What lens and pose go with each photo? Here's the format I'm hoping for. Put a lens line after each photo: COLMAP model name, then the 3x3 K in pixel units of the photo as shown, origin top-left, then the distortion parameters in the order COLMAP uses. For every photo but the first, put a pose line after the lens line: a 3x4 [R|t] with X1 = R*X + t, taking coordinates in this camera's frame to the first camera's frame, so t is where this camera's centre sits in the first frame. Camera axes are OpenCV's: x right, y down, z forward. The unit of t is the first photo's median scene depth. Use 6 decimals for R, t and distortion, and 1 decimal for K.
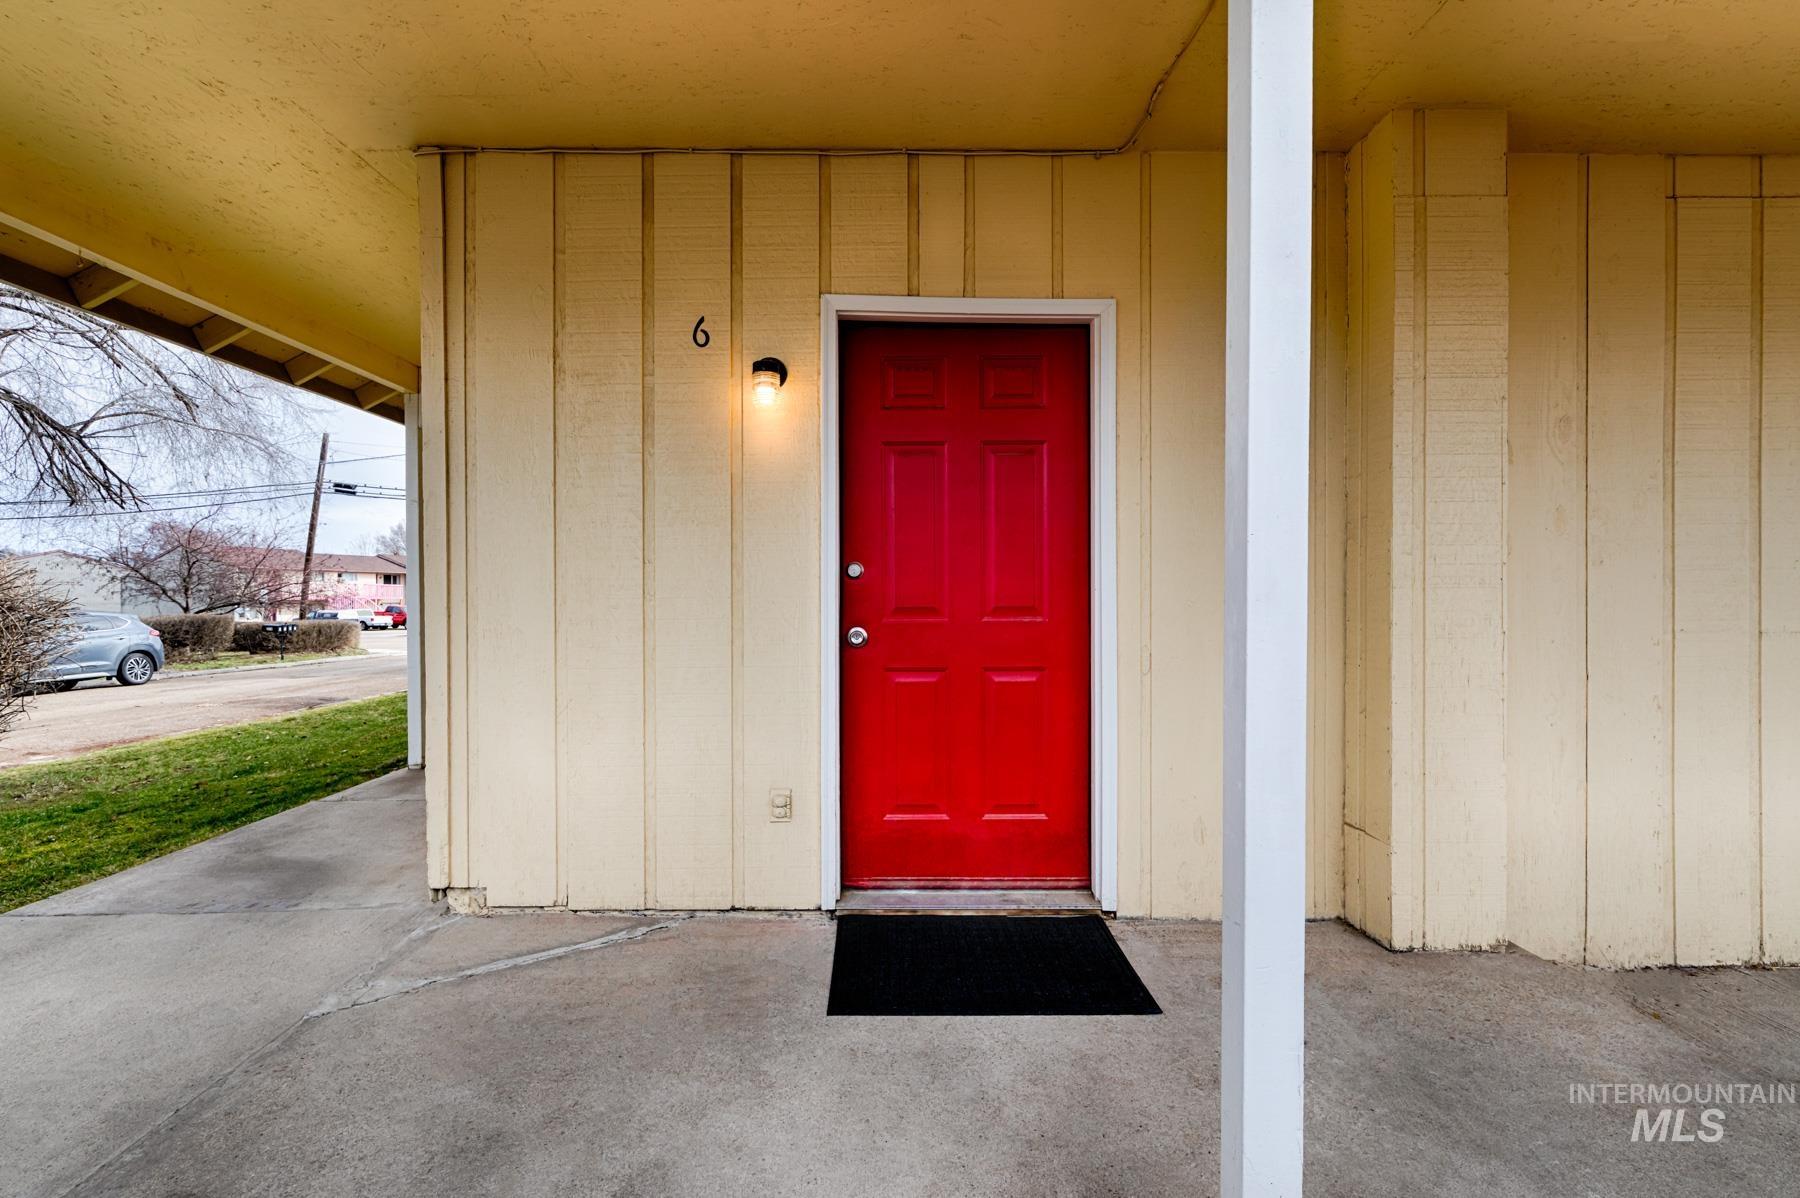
lens RADIAL K [[810.2, 0, 900.0], [0, 810.2, 599.0], [0, 0, 1]] dist [0.003223, 0.000325]
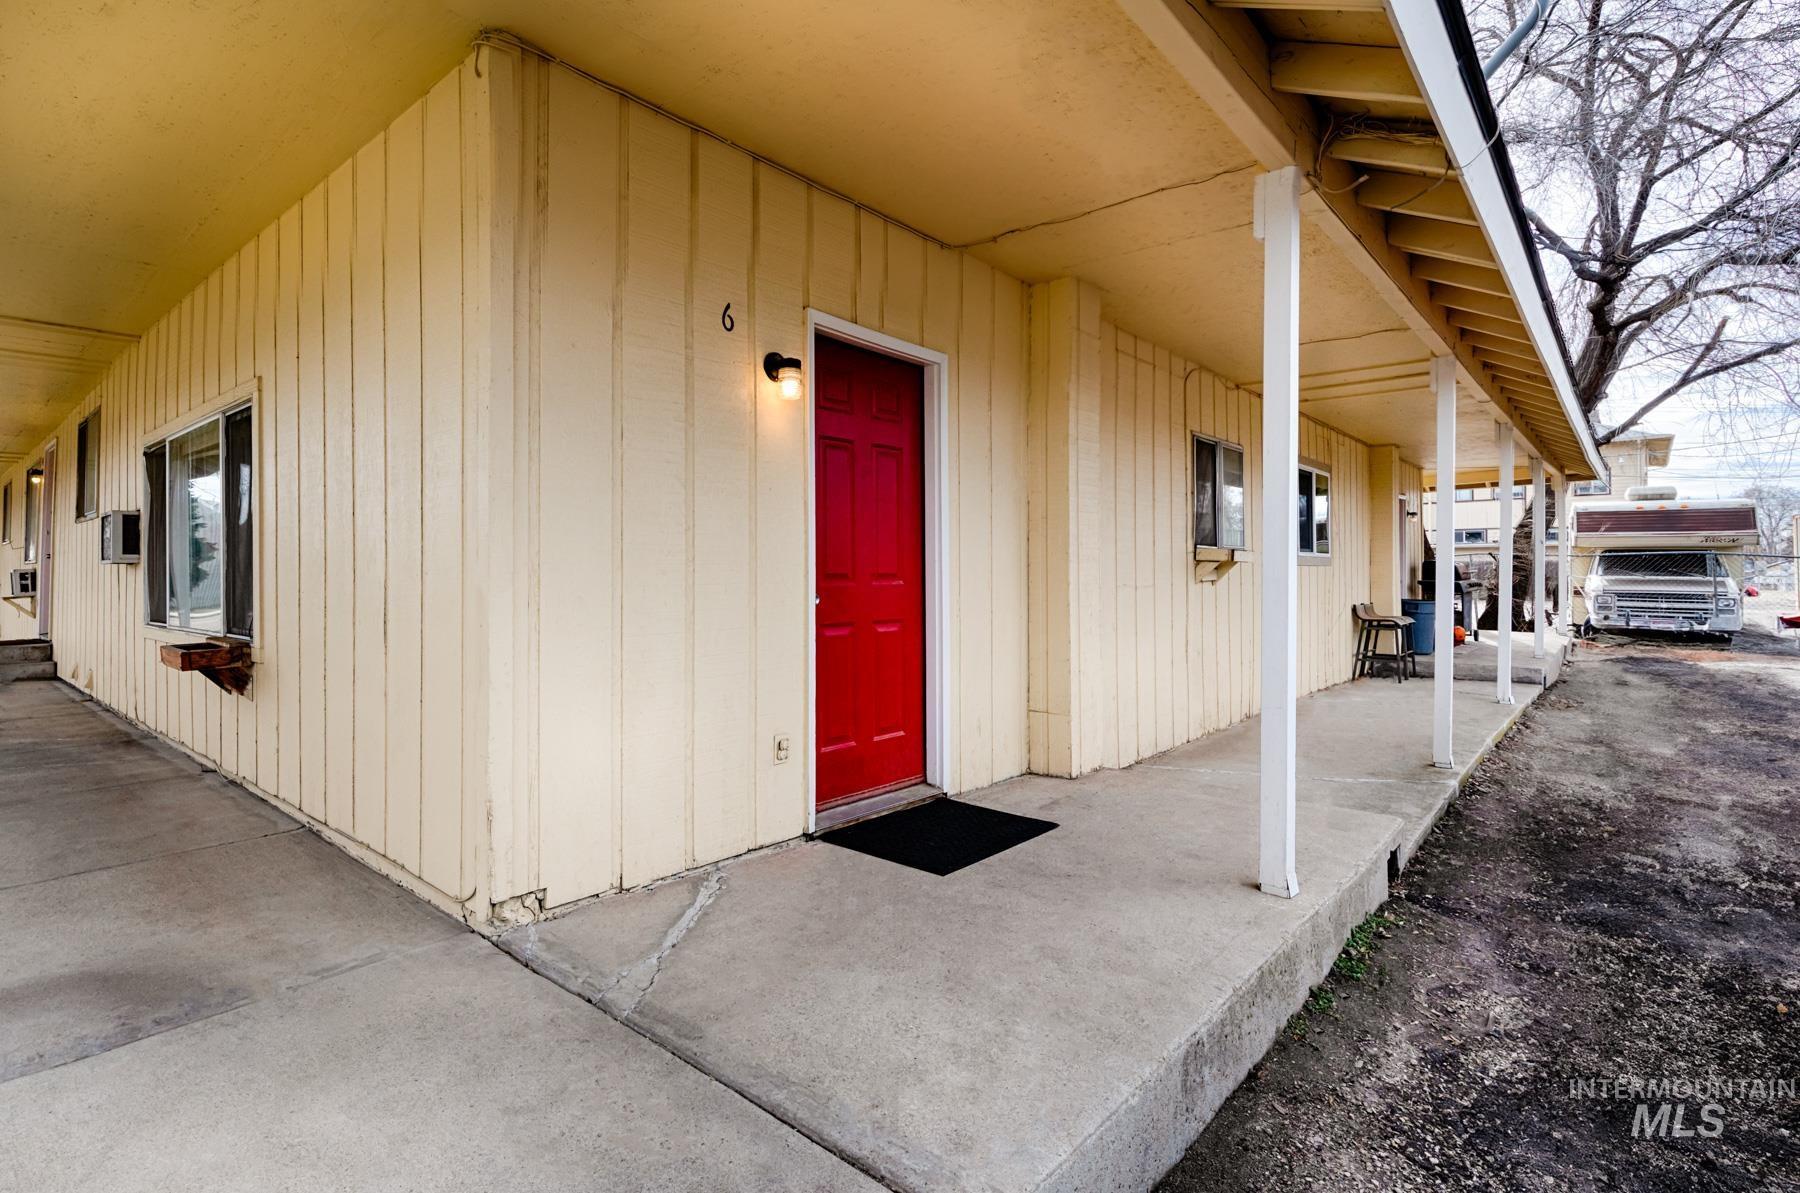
lens RADIAL K [[843.2, 0, 881.1], [0, 843.2, 580.8], [0, 0, 1]] dist [-0.001719, -0.001503]
pose [[0.682115, -0.005656, 0.731223, -0.911832], [0.002523, 0.999982, 0.005382, 0.014531], [-0.731241, -0.001826, 0.682117, 0.099632]]
